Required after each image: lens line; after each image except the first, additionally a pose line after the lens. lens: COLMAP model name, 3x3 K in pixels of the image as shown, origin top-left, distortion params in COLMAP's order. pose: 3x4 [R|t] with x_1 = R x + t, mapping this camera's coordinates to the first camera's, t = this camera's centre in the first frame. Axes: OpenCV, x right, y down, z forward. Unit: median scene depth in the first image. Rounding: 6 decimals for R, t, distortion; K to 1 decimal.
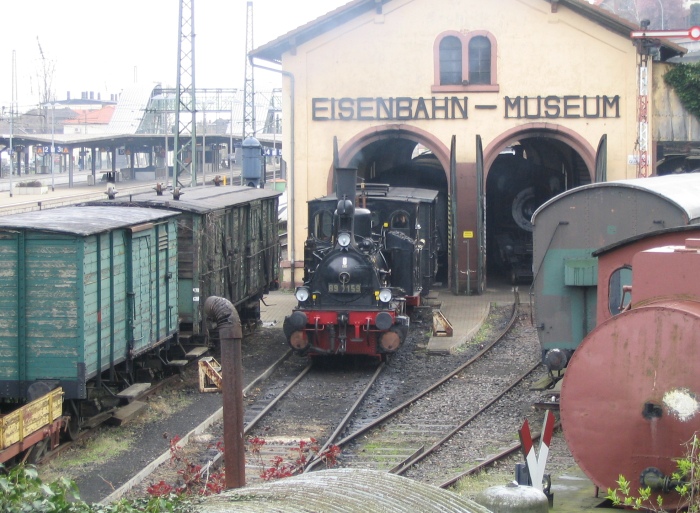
lens RADIAL K [[2264.8, 0, 350.1], [0, 2264.8, 256.3], [0, 0, 1]] dist [0.022654, 0.000000]
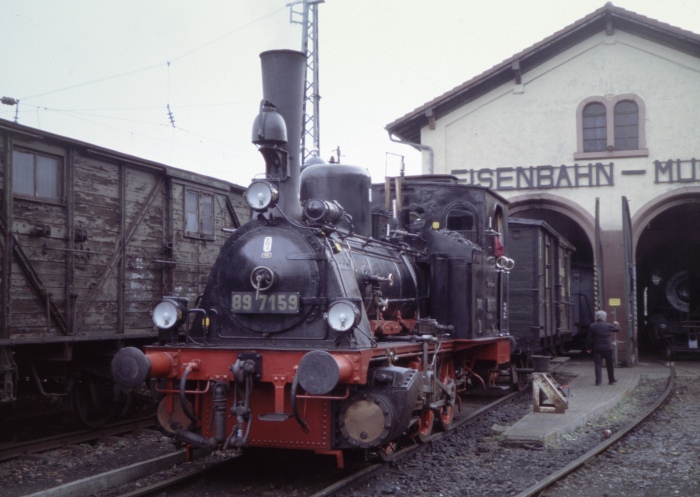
lens RADIAL K [[942.5, 0, 311.6], [0, 942.5, 273.0], [0, 0, 1]] dist [0.062123, 0.000000]
pose [[0.958480, -0.012702, -0.284878, 0.043294], [-0.016355, 0.994915, -0.099386, 0.019145], [0.284692, 0.099918, 0.953398, 0.581099]]
